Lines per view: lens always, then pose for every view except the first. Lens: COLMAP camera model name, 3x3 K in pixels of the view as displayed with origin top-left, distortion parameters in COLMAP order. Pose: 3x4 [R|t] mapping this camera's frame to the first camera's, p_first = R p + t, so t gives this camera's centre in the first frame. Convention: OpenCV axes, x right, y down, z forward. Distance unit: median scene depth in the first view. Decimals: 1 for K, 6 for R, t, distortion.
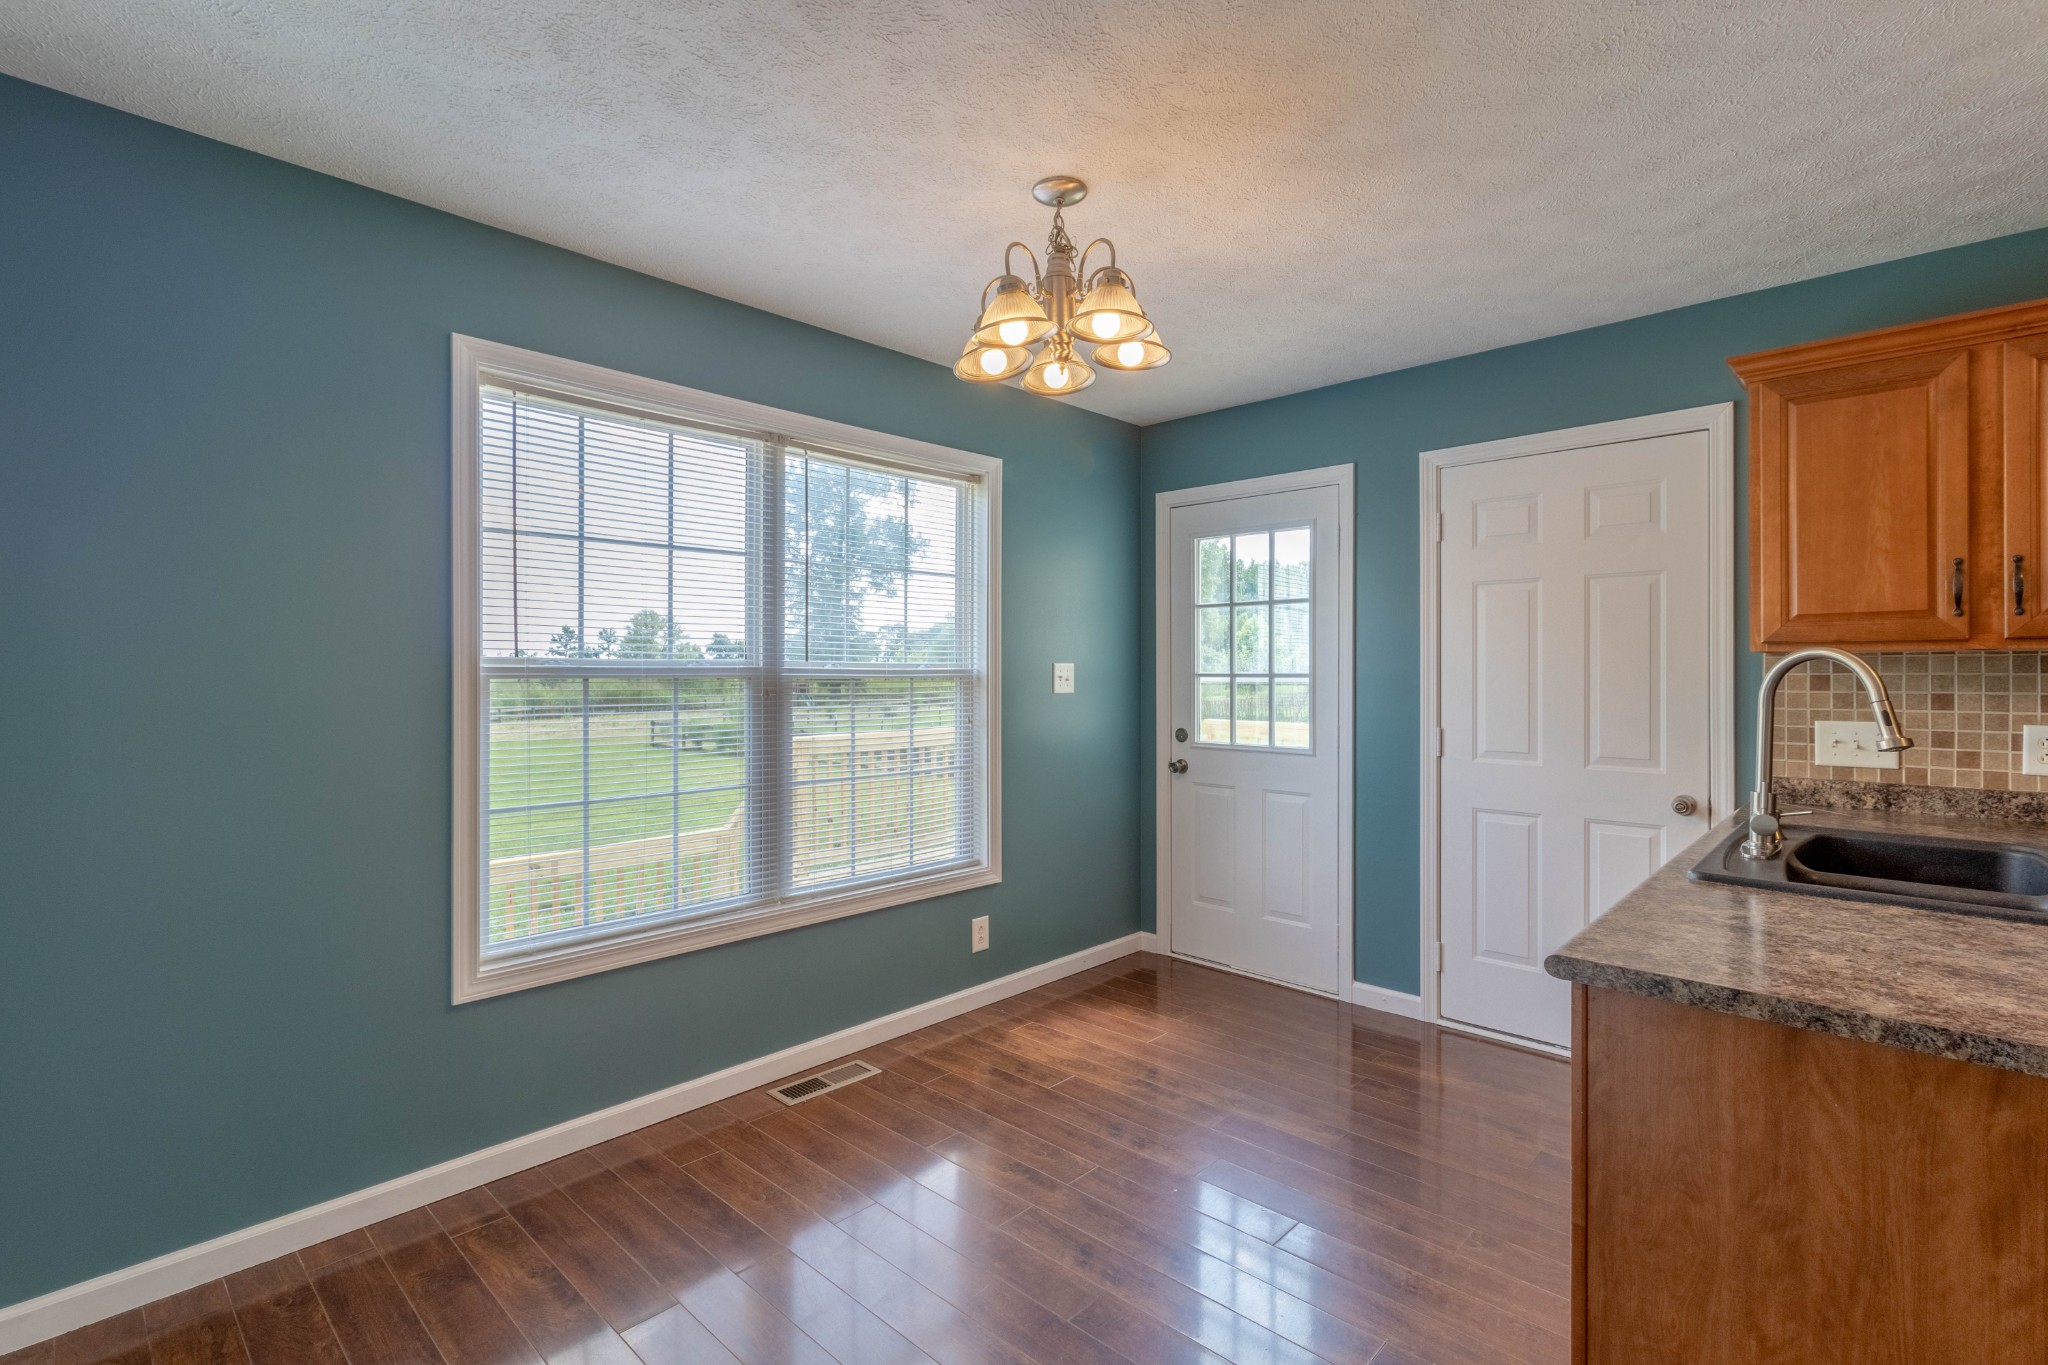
lens RADIAL K [[961.6, 0, 1031.8], [0, 961.6, 674.0], [0, 0, 1]] dist [0.003991, -0.001702]
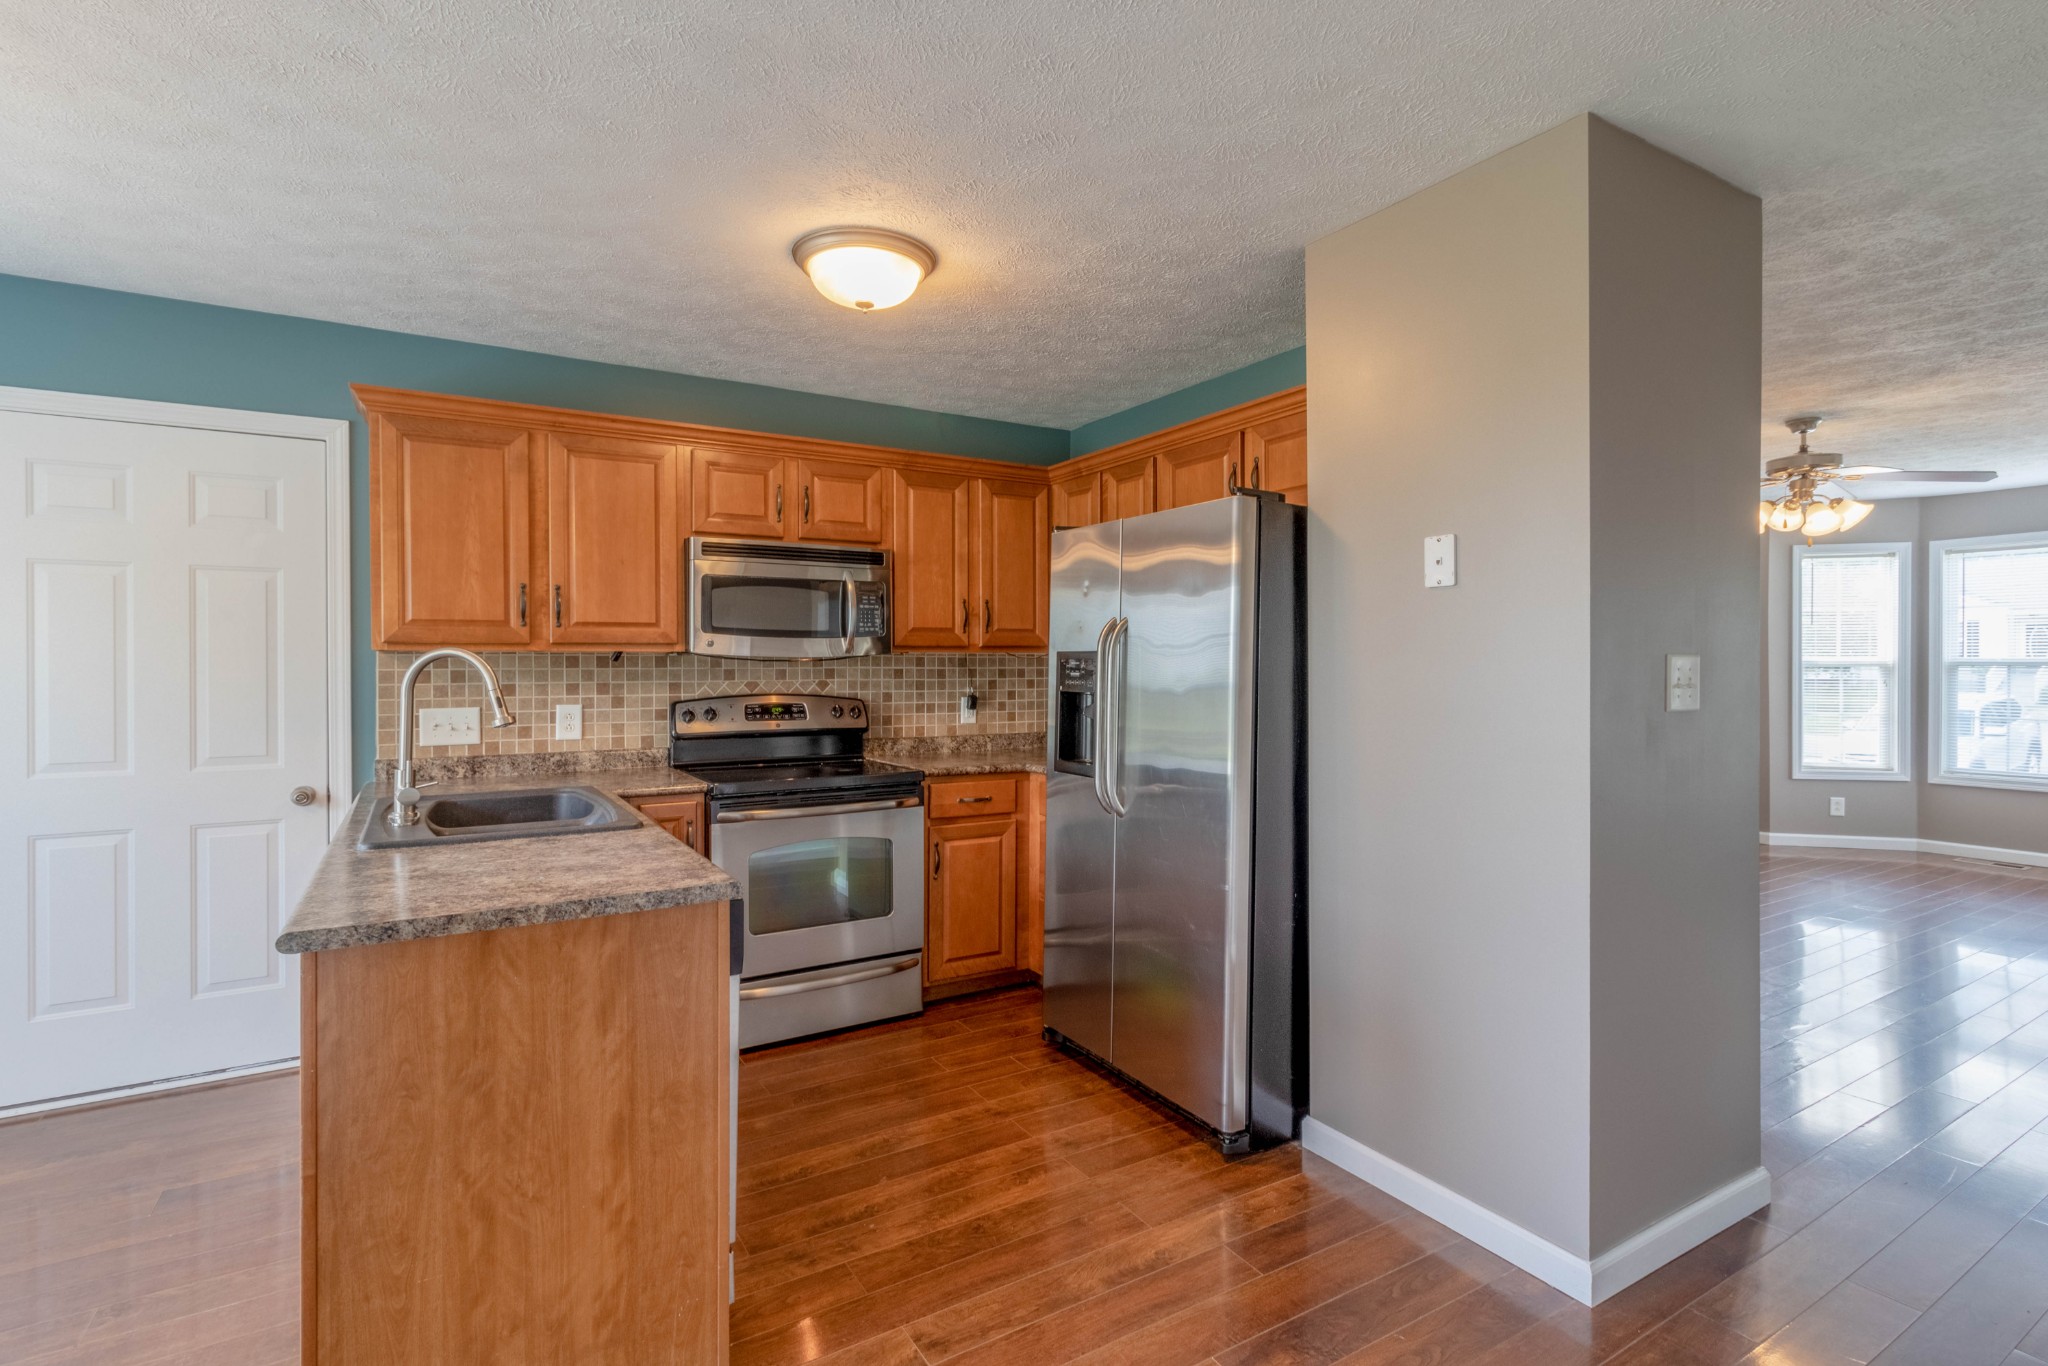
lens RADIAL K [[961.6, 0, 1041.0], [0, 961.6, 667.6], [0, 0, 1]] dist [0.003991, -0.001702]
pose [[0.253406, -0.001690, 0.967359, -0.159623], [0.004380, 0.999990, 0.000599, 0.000508], [-0.967350, 0.004085, 0.253411, -0.045111]]
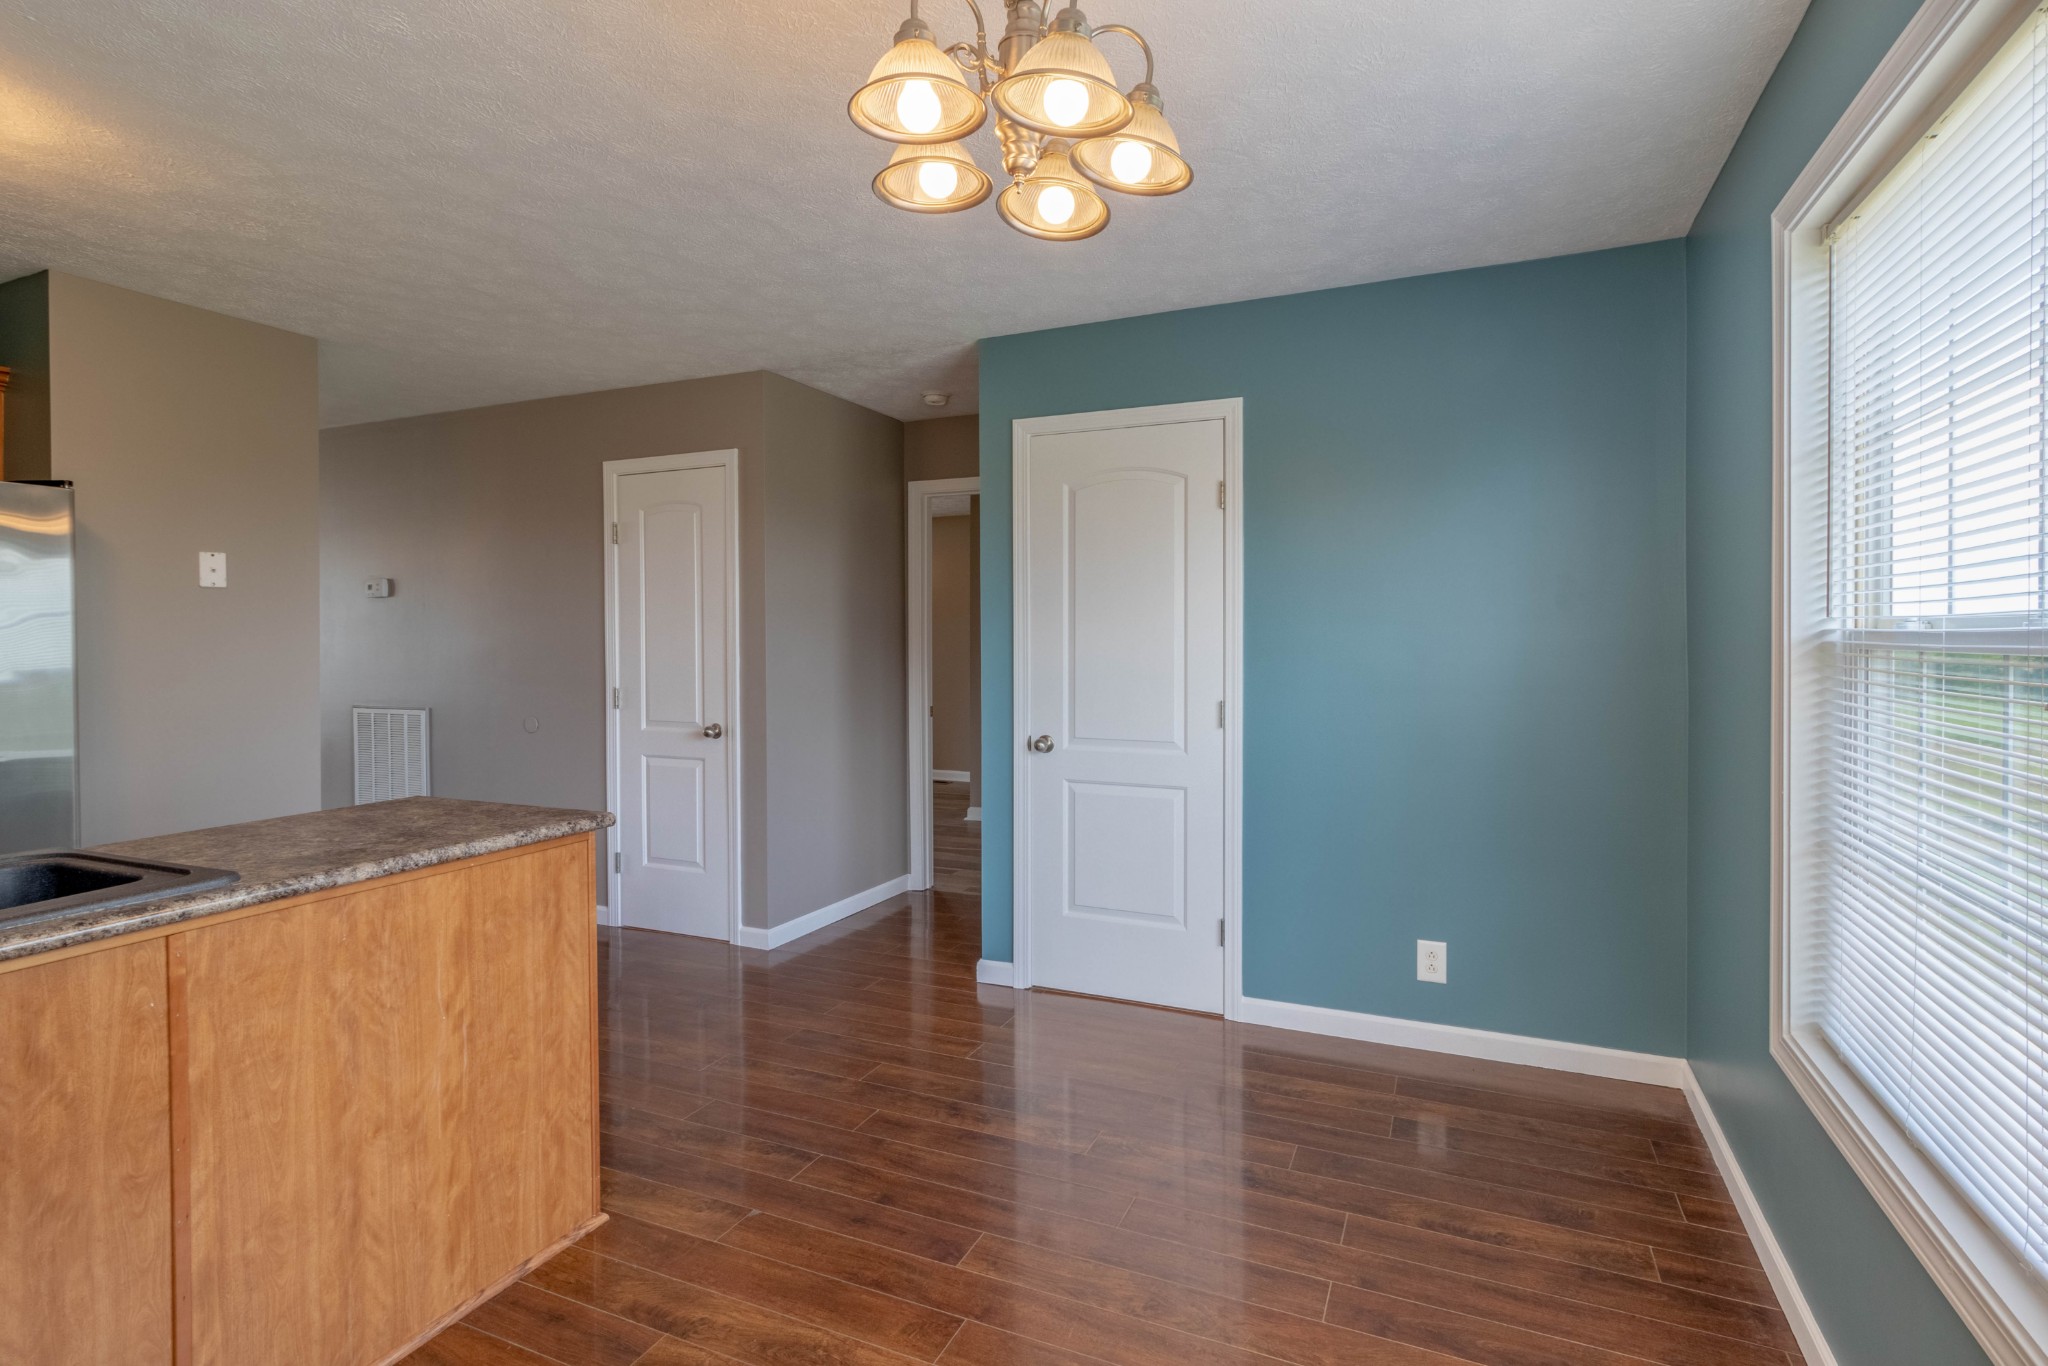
lens RADIAL K [[961.6, 0, 1042.4], [0, 961.6, 646.0], [0, 0, 1]] dist [0.003991, -0.001702]
pose [[-0.935072, 0.008188, -0.354364, 0.219869], [0.003533, 0.999899, 0.013781, -0.006170], [0.354441, 0.011634, -0.935006, 1.550735]]
